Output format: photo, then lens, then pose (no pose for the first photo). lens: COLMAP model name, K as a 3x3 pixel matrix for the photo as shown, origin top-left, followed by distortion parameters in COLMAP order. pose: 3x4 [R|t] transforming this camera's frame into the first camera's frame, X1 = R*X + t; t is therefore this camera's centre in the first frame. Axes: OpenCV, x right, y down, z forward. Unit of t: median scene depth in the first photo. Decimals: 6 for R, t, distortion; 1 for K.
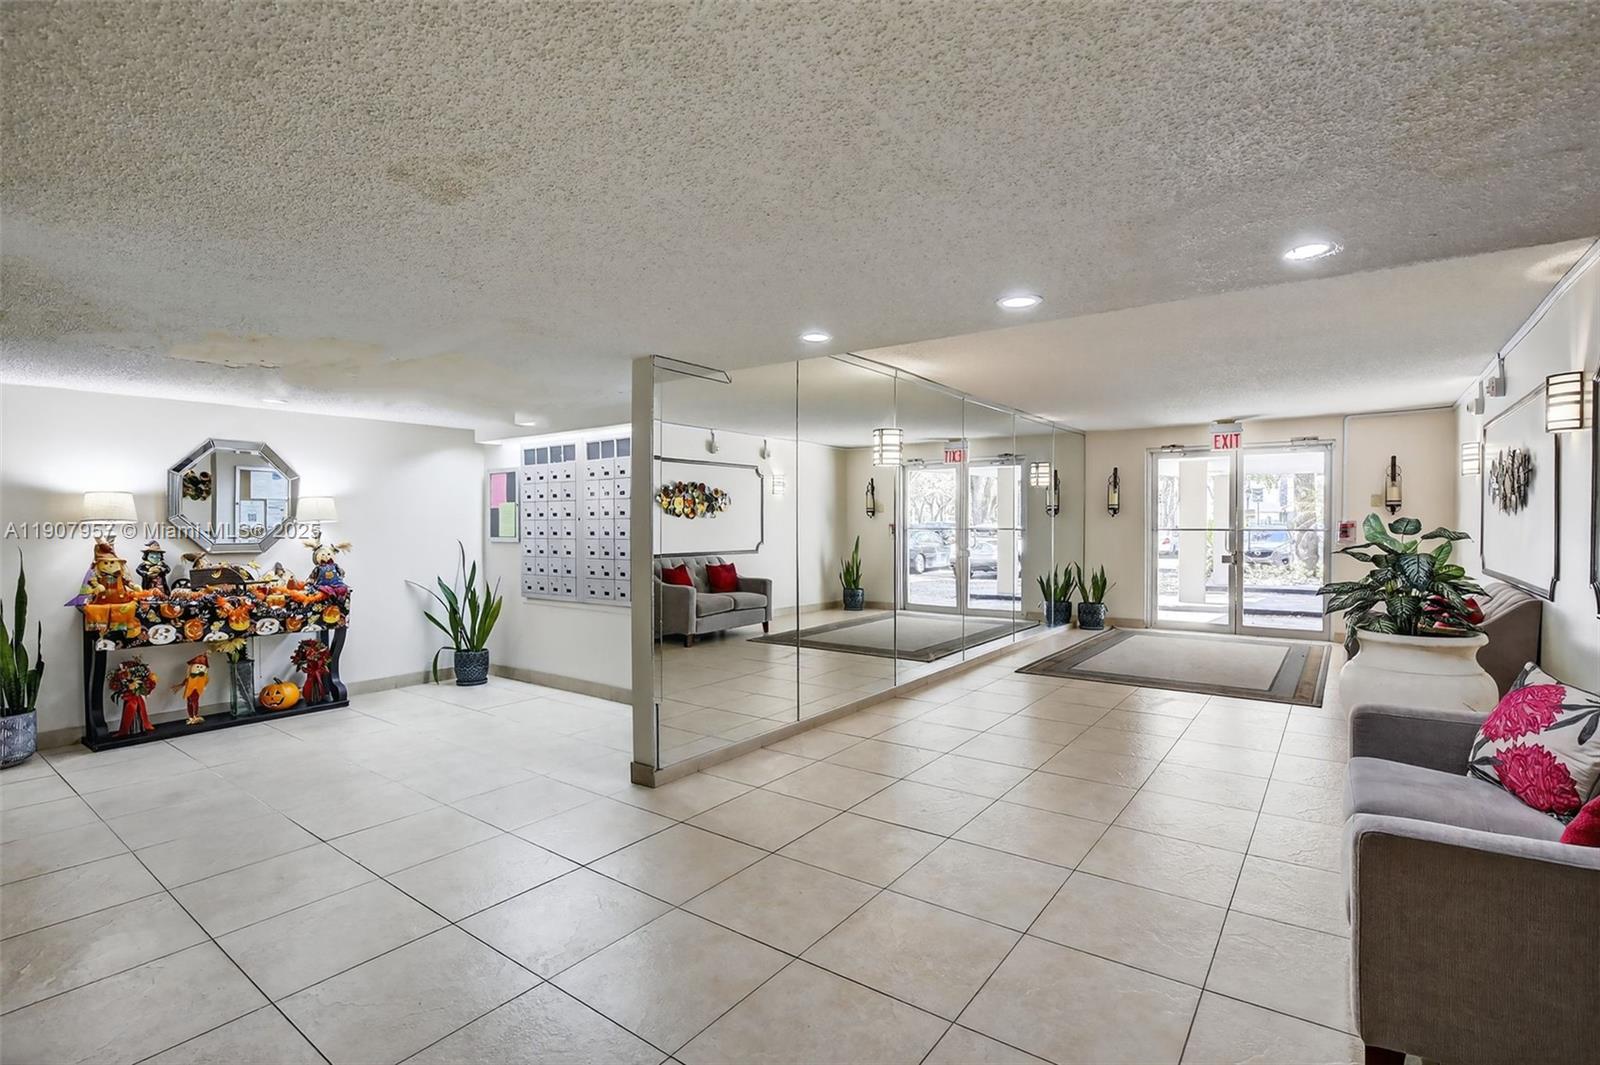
lens RADIAL K [[732.0, 0, 818.0], [0, 732.0, 537.8], [0, 0, 1]] dist [-0.041037, 0.010019]
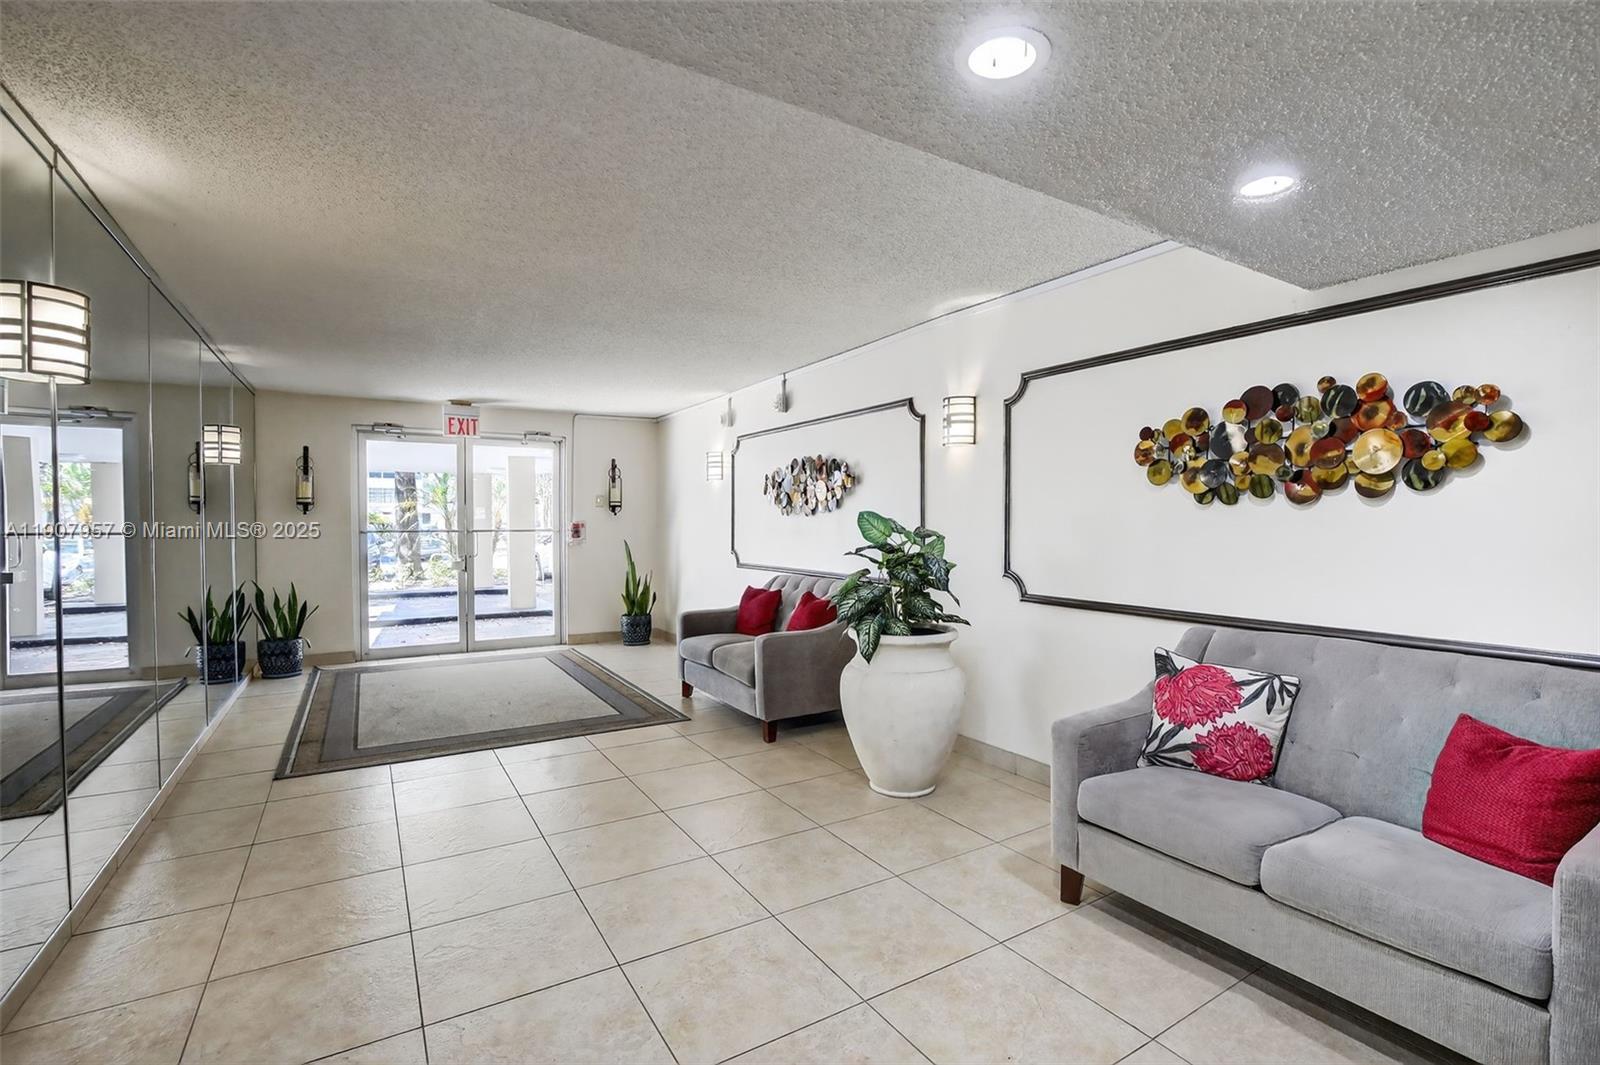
lens RADIAL K [[732.0, 0, 818.0], [0, 732.0, 537.8], [0, 0, 1]] dist [-0.041037, 0.010019]
pose [[0.375129, -0.017625, 0.926805, -0.069532], [0.018578, 0.999761, 0.011493, -0.005407], [-0.926786, 0.012907, 0.375367, 0.307434]]
